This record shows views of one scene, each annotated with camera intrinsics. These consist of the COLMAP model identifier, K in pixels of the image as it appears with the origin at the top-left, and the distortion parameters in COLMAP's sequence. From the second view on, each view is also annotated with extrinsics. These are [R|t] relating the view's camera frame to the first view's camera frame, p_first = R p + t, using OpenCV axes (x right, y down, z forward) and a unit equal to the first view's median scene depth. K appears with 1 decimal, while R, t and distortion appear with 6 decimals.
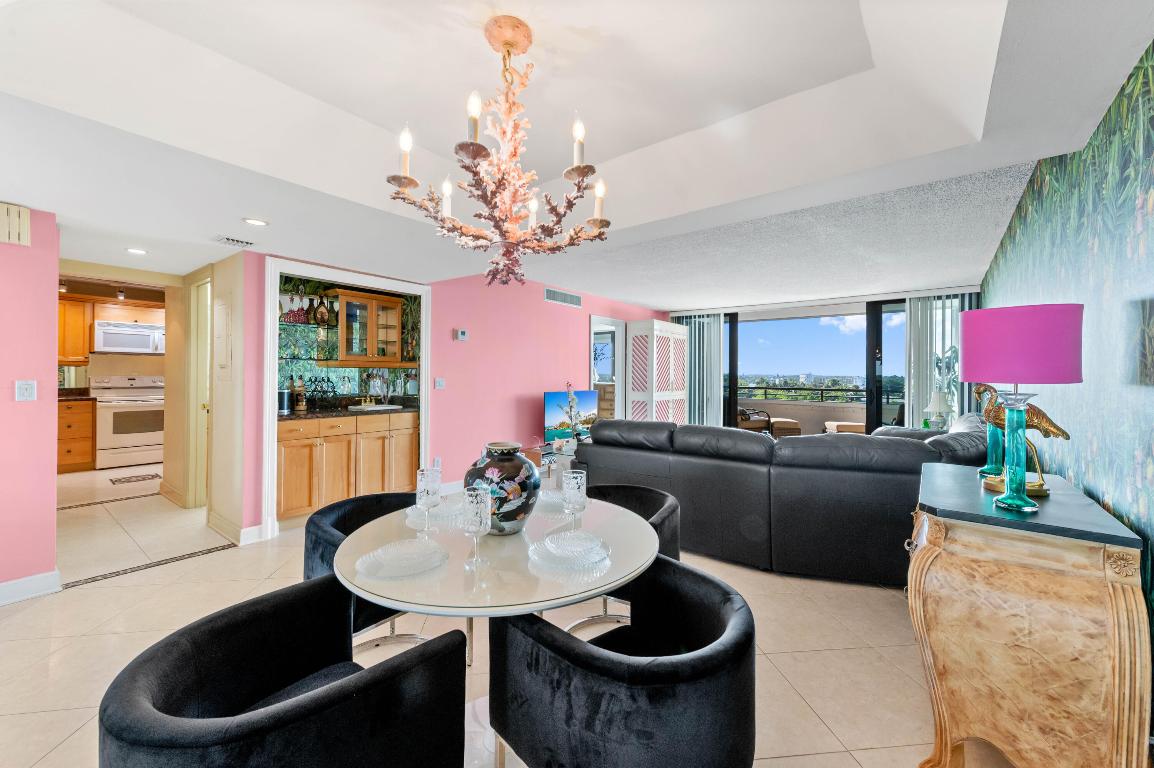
lens RADIAL K [[456.7, 0, 570.8], [0, 456.7, 379.6], [0, 0, 1]] dist [0.024922, 0.000015]
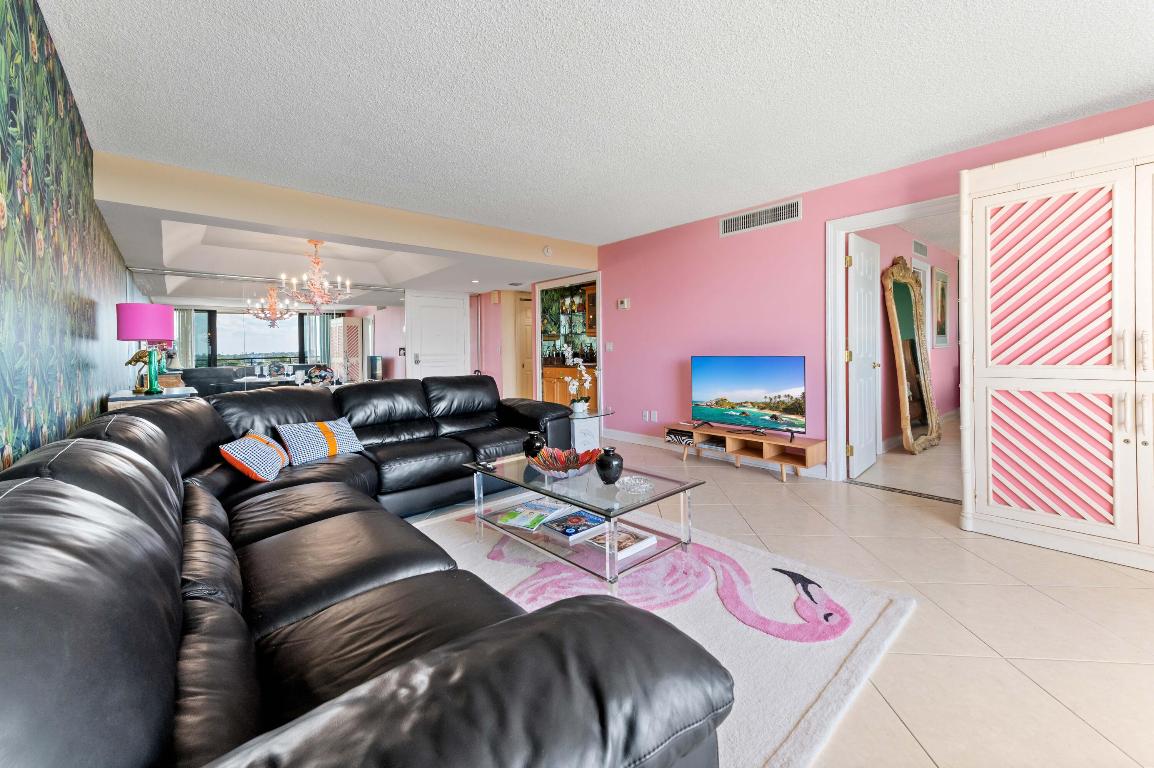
lens RADIAL K [[446.2, 0, 577.9], [0, 446.2, 347.8], [0, 0, 1]] dist [0.000142, 0.000010]
pose [[-0.171029, -0.009260, -0.985223, 0.852287], [0.003565, 0.999943, -0.010017, 0.019969], [0.985260, -0.005225, -0.170986, 1.078994]]
